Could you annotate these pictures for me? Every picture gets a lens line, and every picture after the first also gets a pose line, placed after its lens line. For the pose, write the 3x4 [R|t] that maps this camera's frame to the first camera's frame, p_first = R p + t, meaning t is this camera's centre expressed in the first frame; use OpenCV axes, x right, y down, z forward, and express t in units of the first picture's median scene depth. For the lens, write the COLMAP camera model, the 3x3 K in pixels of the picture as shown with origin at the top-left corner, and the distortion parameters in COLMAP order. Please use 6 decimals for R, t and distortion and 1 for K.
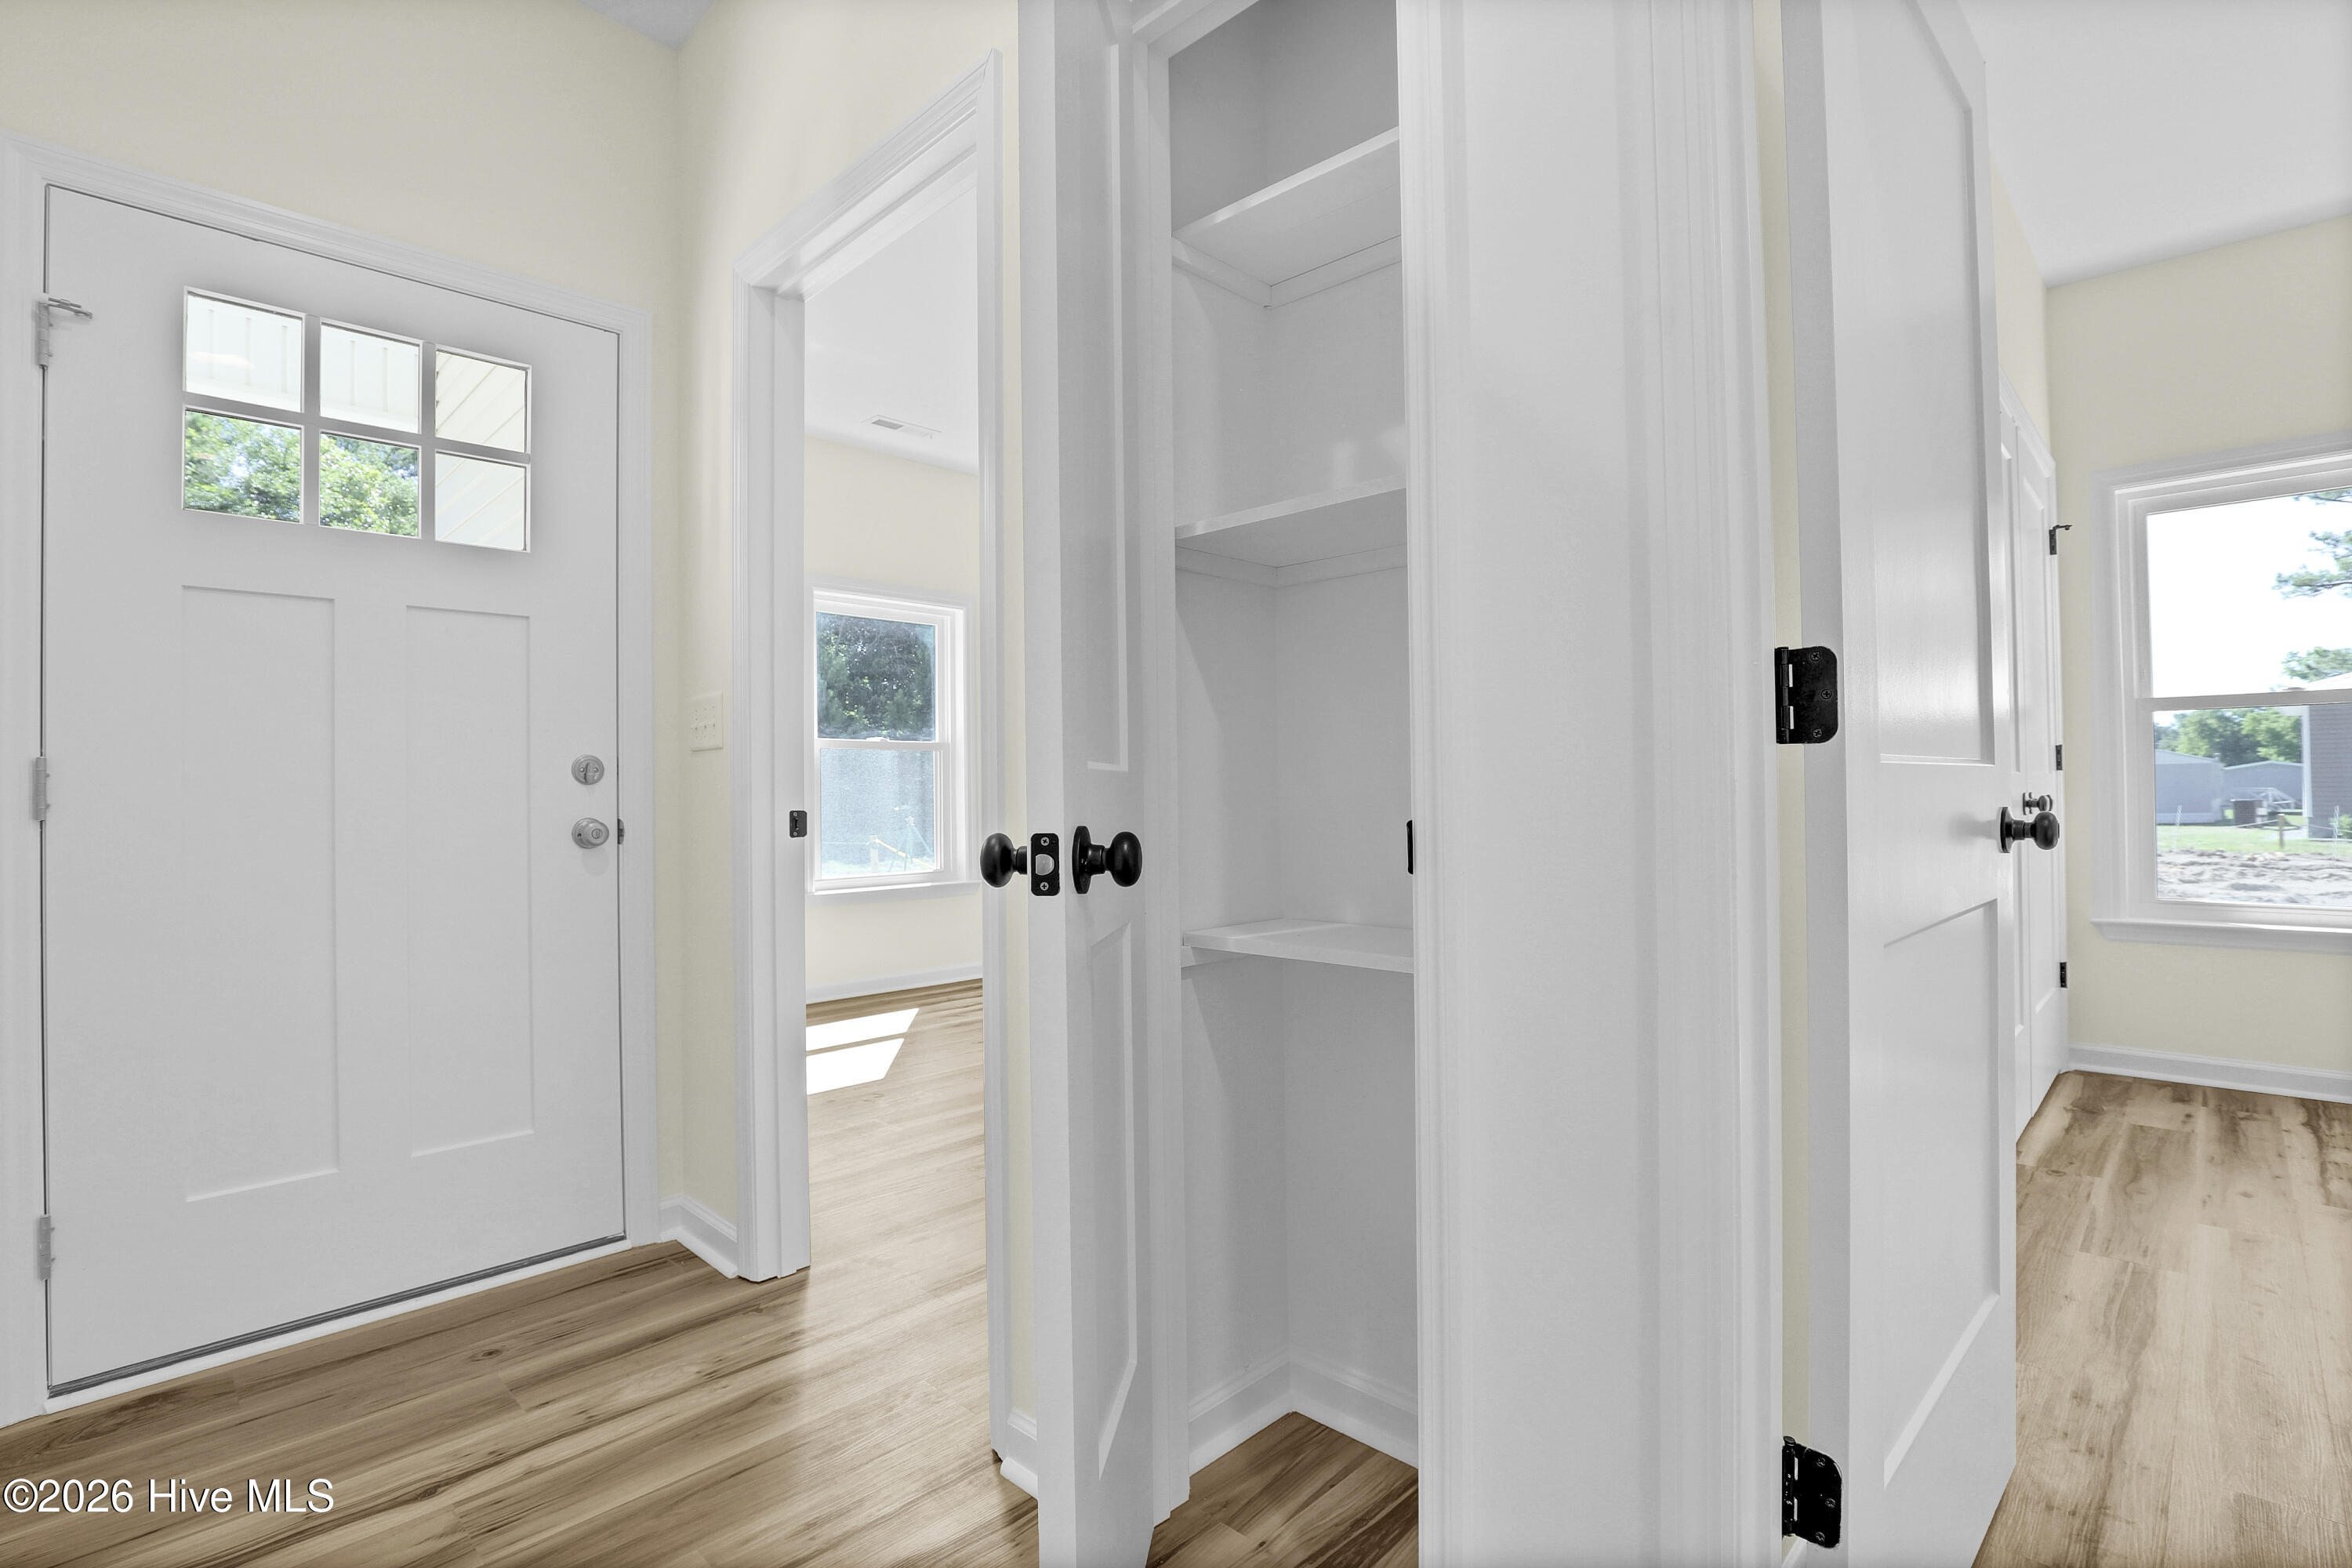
lens RADIAL K [[1110.4, 0, 1188.6], [0, 1110.4, 780.3], [0, 0, 1]] dist [-0.033684, 0.008097]
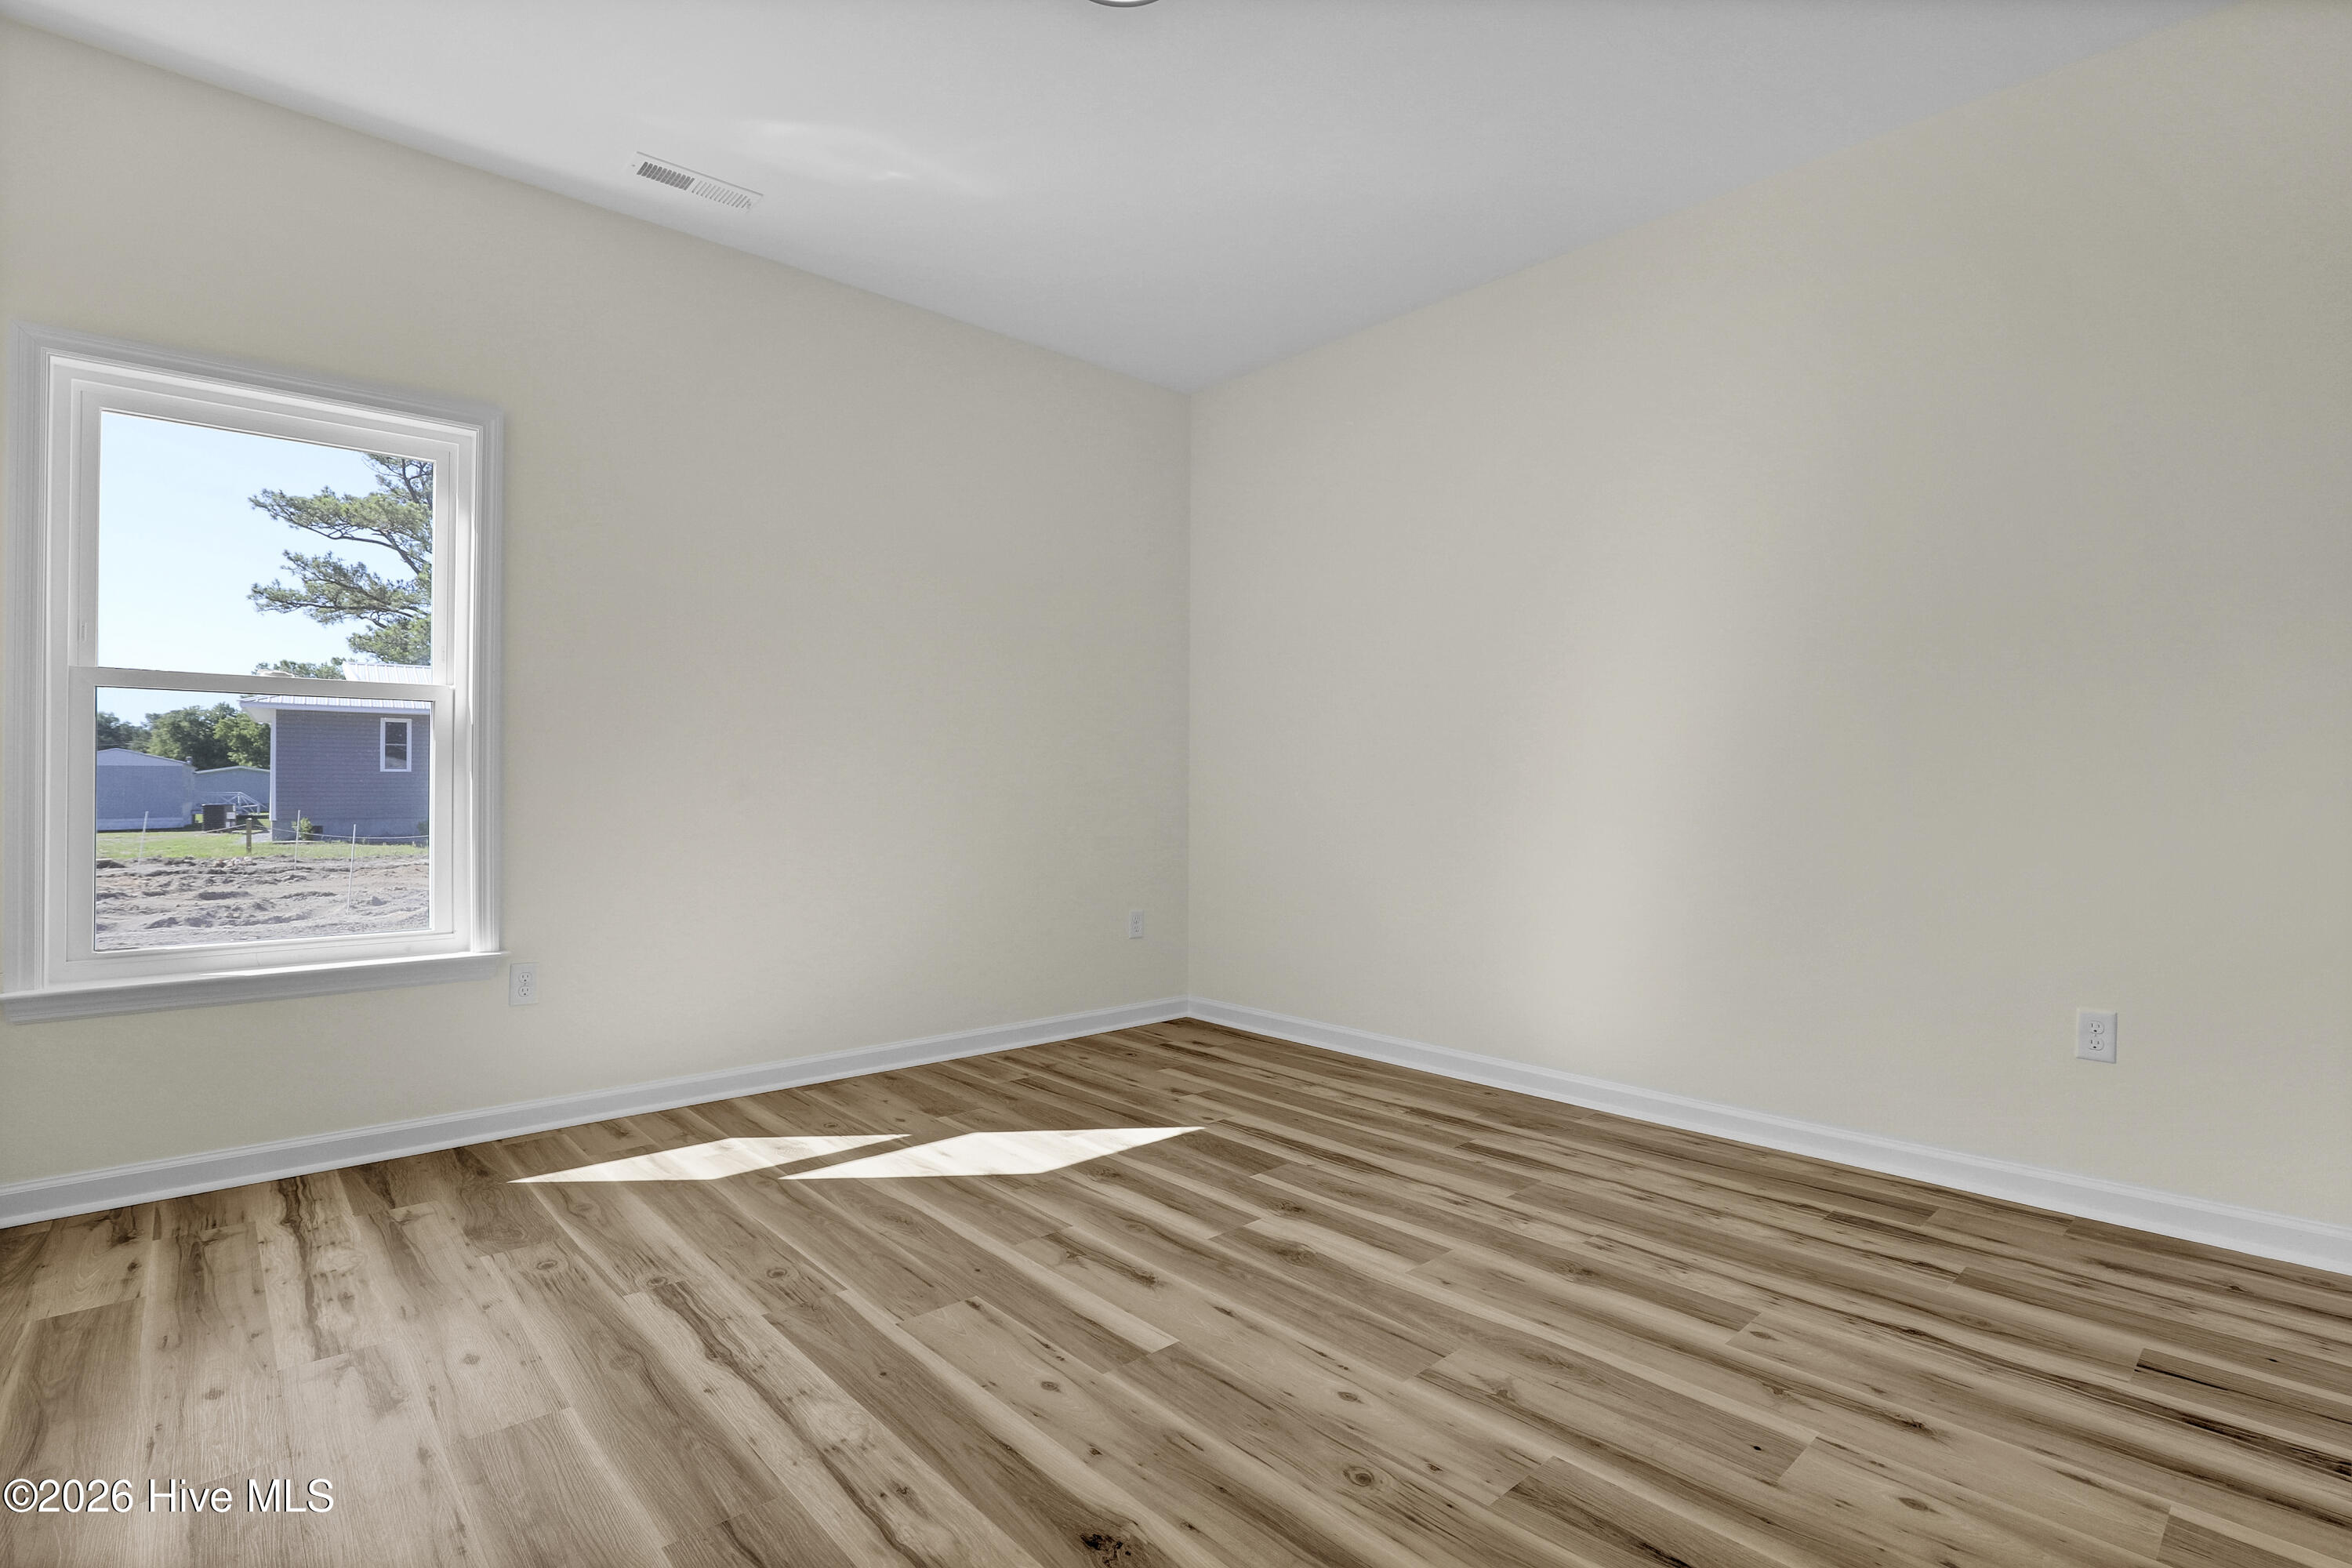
lens RADIAL K [[1110.4, 0, 1188.6], [0, 1110.4, 780.3], [0, 0, 1]] dist [-0.033684, 0.008097]
pose [[0.067113, 0.018357, 0.997577, 0.059512], [-0.015500, 0.999729, -0.017354, -0.000464], [-0.997625, -0.014298, 0.067379, 0.061619]]
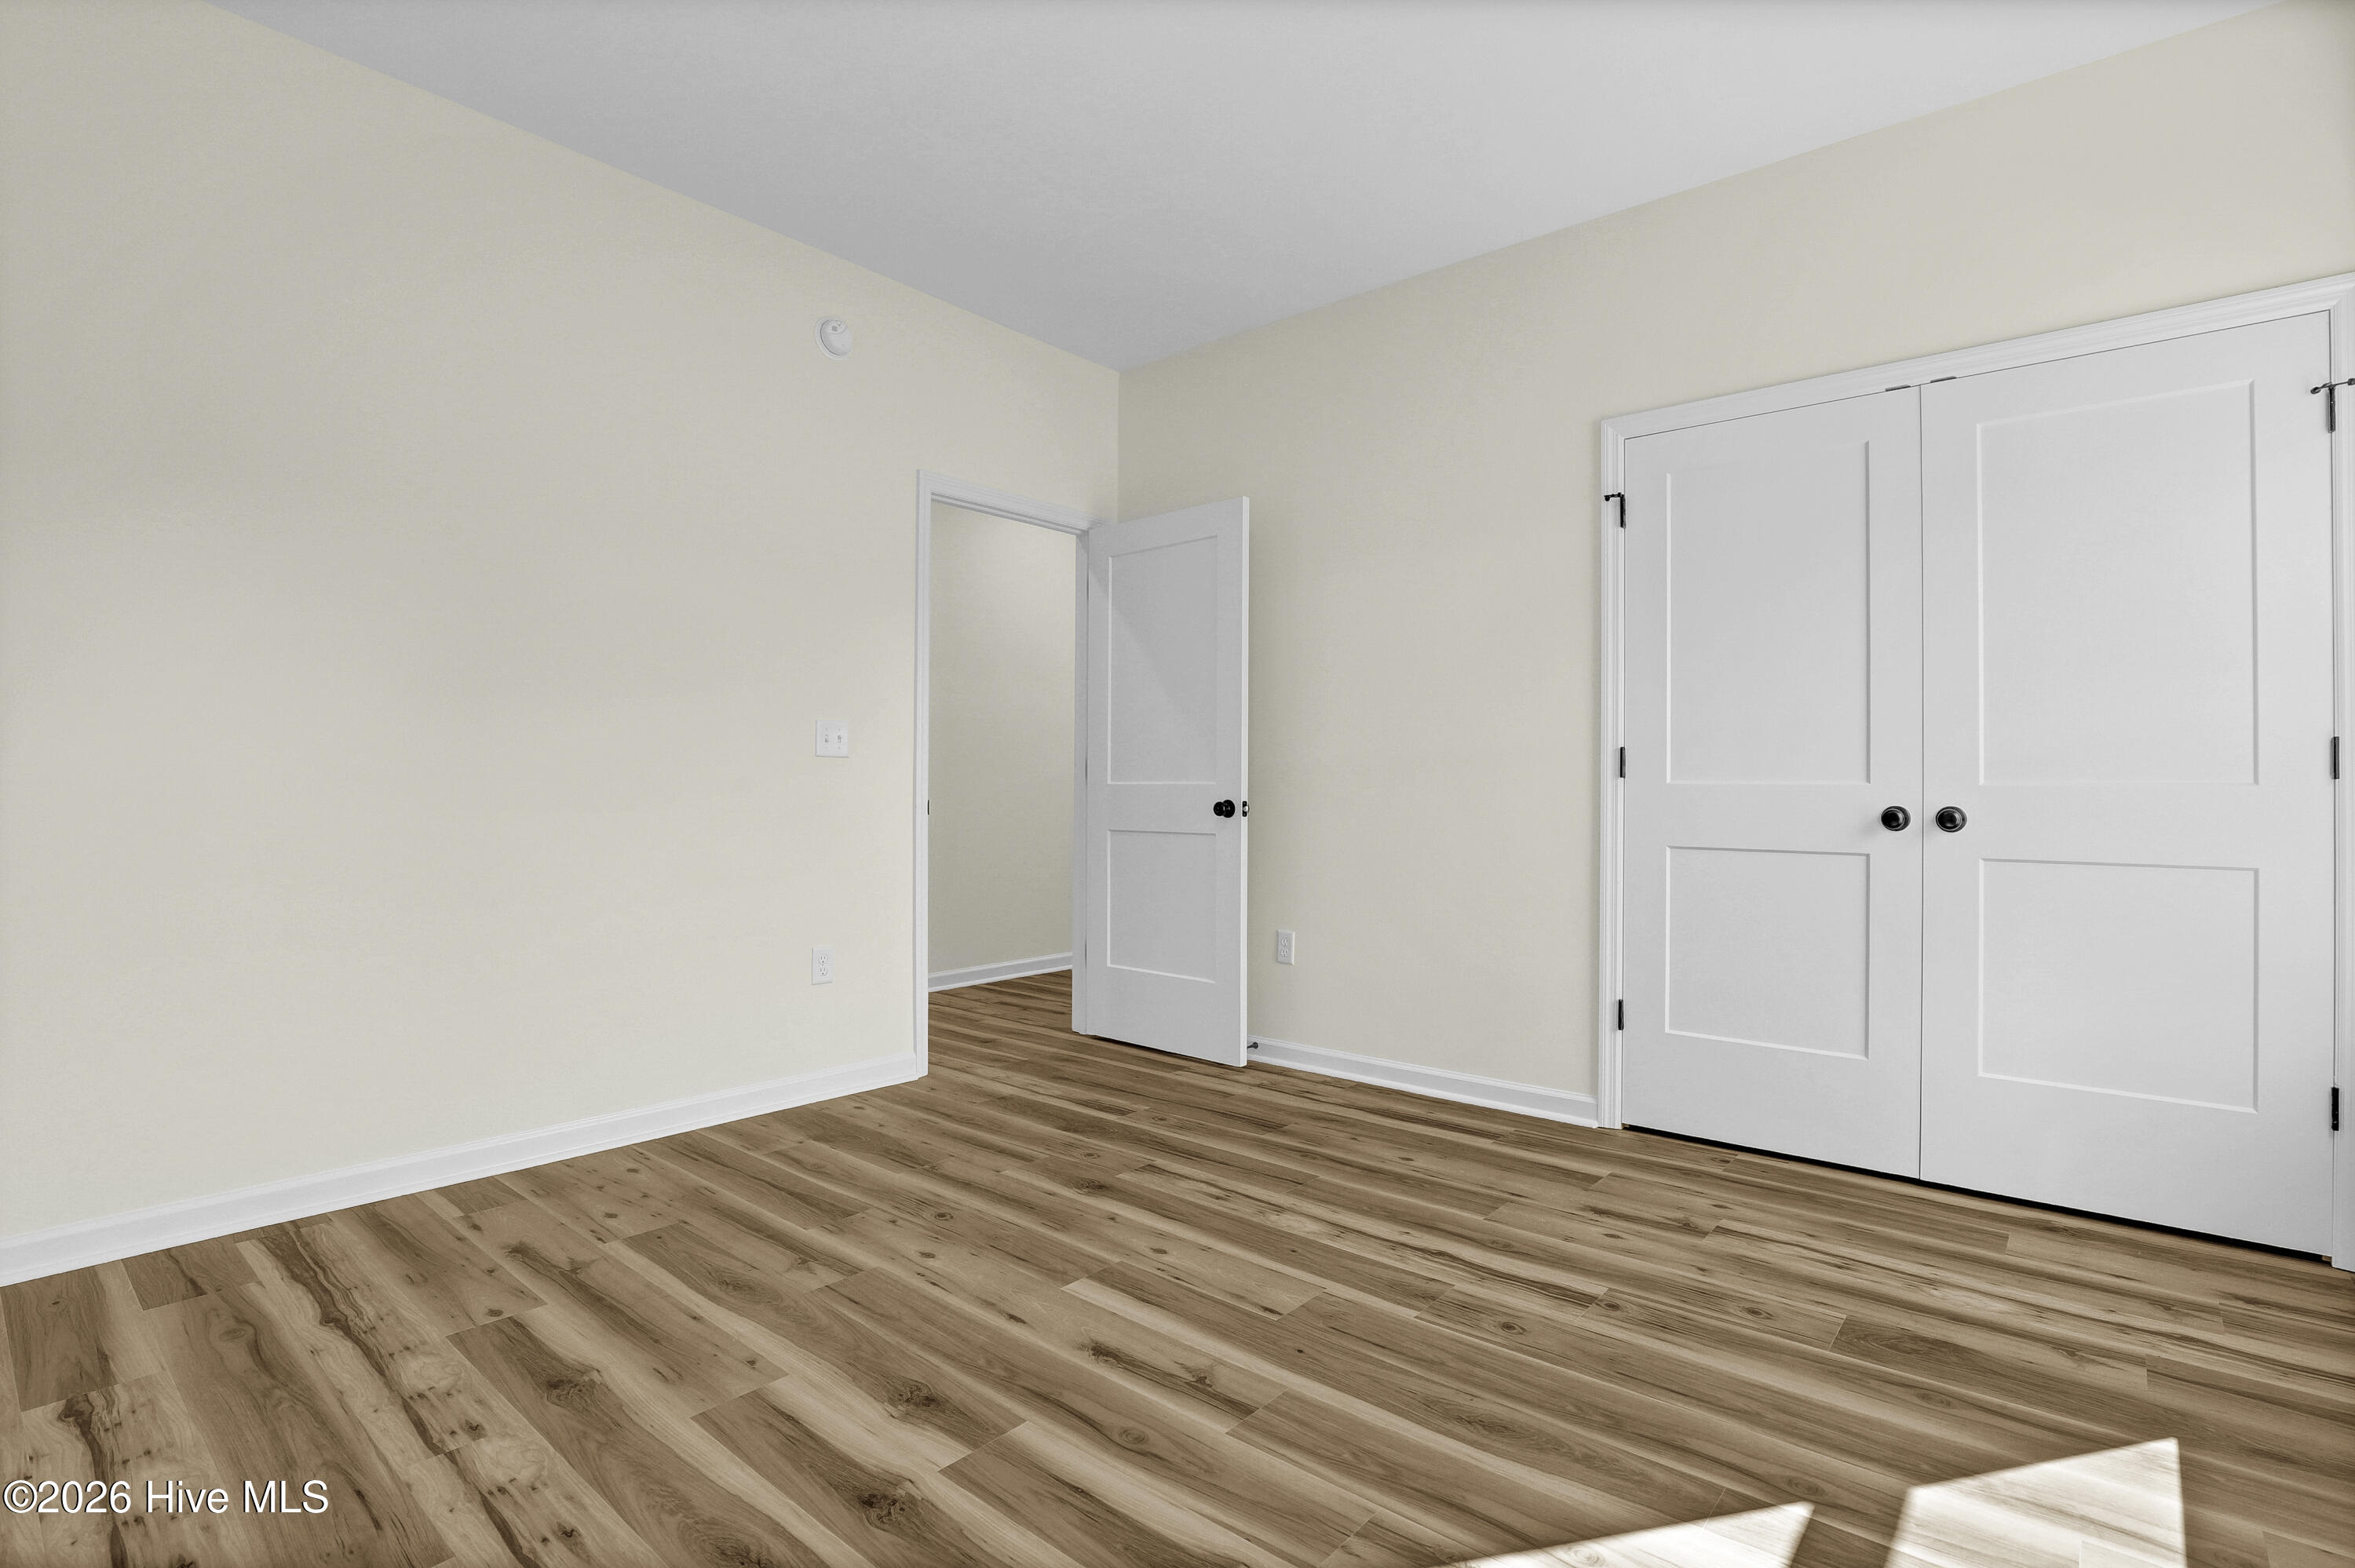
lens RADIAL K [[1111.7, 0, 1190.1], [0, 1111.7, 780.2], [0, 0, 1]] dist [-0.033684, 0.008097]
pose [[0.060709, 0.007029, -0.998131, 0.350093], [0.006425, 0.999952, 0.007432, -0.004017], [0.998135, -0.006864, 0.060661, 0.080074]]
